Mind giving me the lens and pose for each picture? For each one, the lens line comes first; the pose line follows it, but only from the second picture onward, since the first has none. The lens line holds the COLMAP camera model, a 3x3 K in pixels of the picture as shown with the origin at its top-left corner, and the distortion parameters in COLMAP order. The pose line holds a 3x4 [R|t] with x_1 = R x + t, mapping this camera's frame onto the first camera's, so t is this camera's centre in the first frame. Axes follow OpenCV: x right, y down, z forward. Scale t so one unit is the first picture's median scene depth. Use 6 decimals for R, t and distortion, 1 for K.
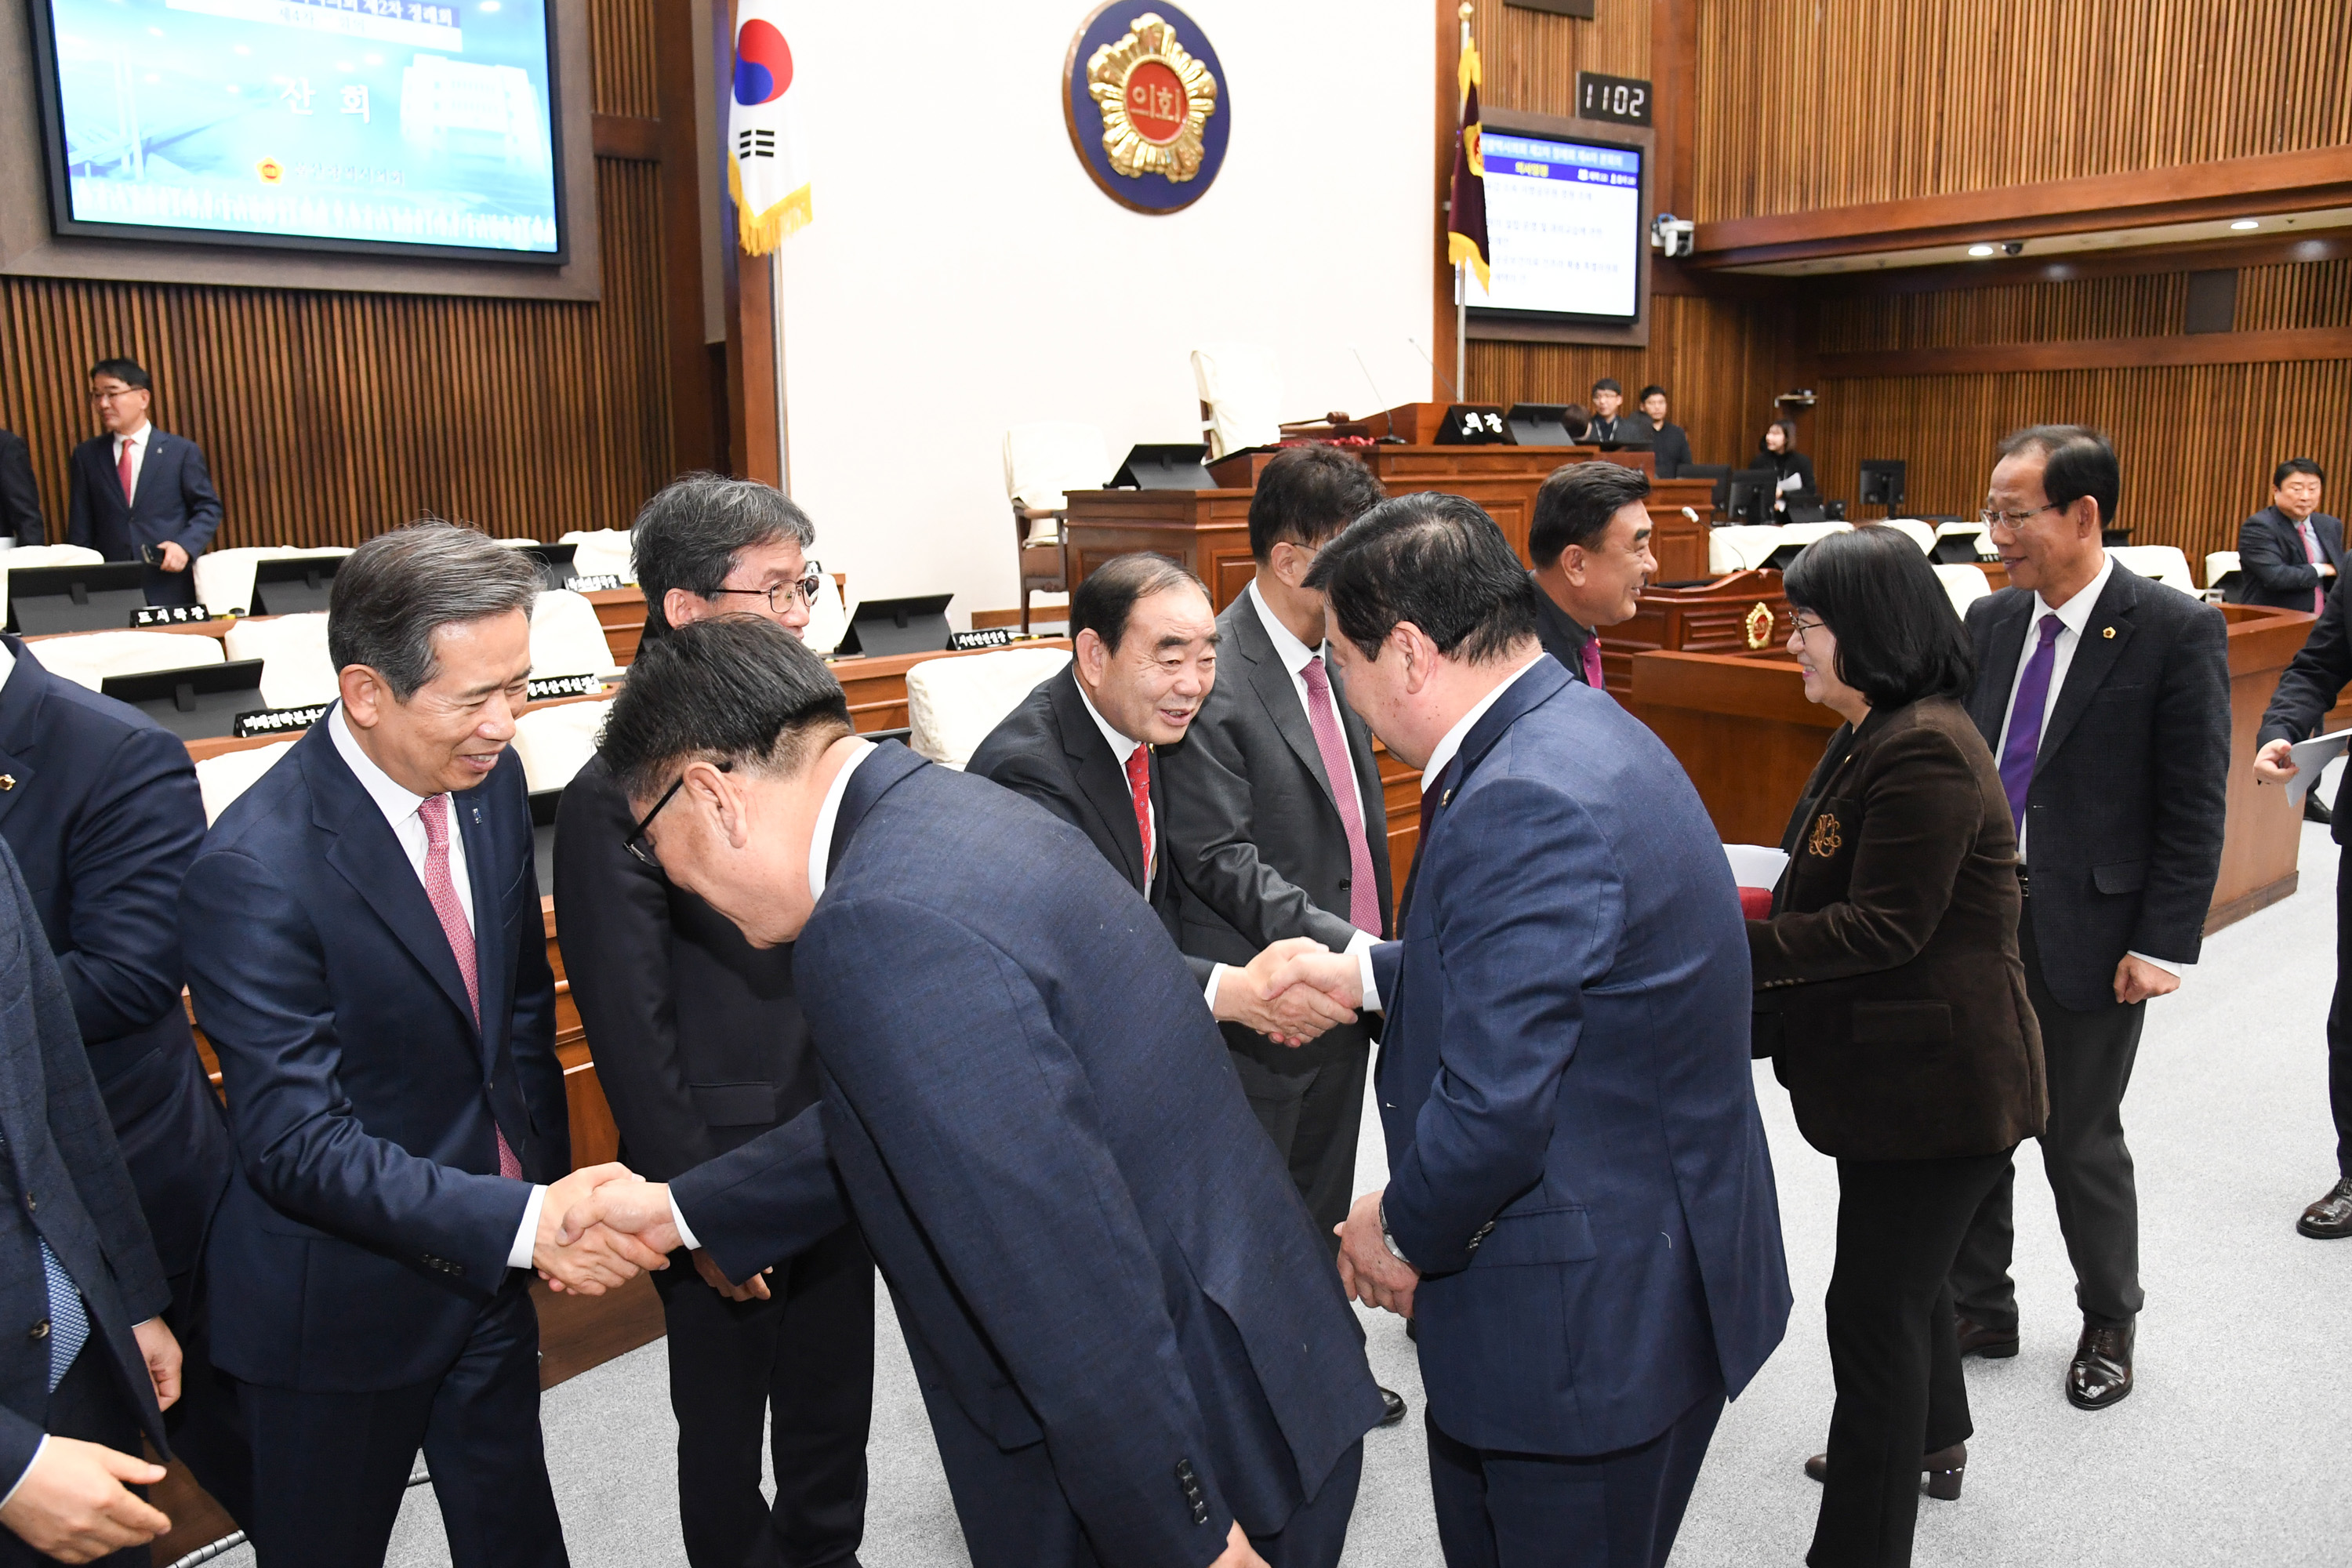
lens RADIAL K [[1720.1, 0, 1159.1], [0, 1720.1, 772.2], [0, 0, 1]] dist [-0.085873, 0.014658]
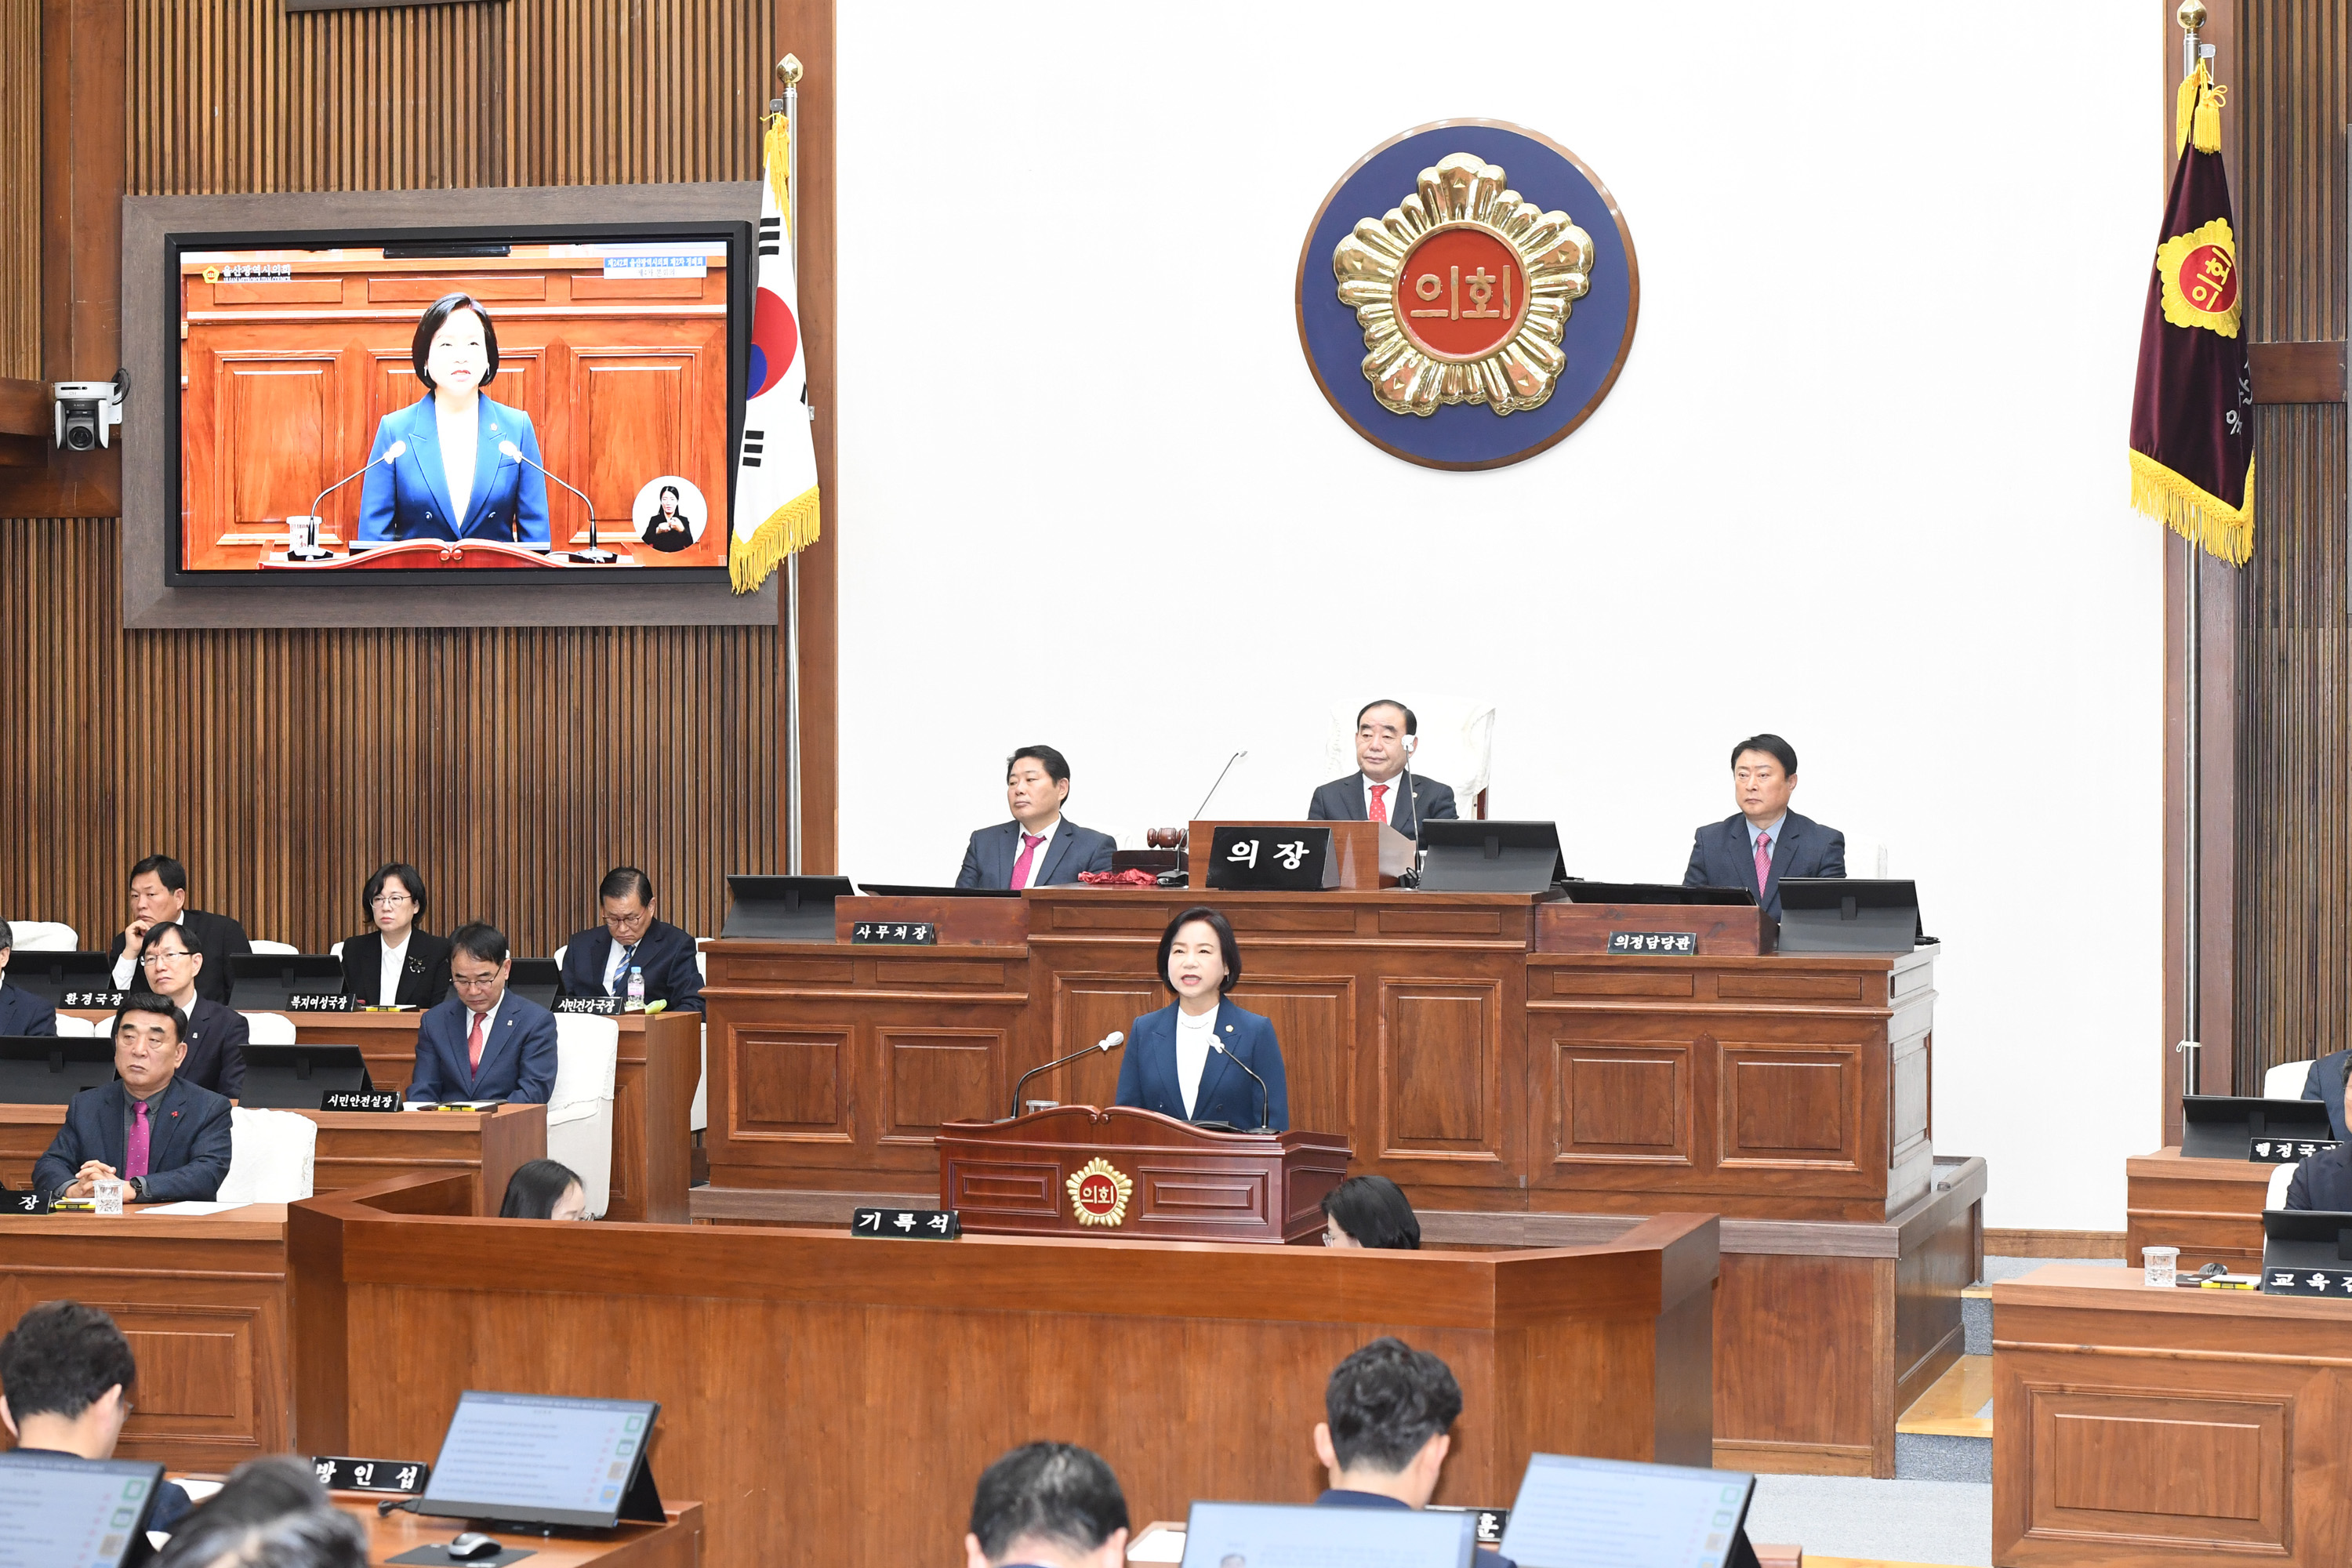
lens RADIAL K [[4853.6, 0, 1108.5], [0, 4853.6, 746.8], [0, 0, 1]] dist [-0.073627, 0.000000]
pose [[0.547228, 0.024451, -0.836626, 1.384369], [-0.152699, 0.985714, -0.071070, -0.089538], [0.822936, 0.166644, 0.543144, -0.024972]]
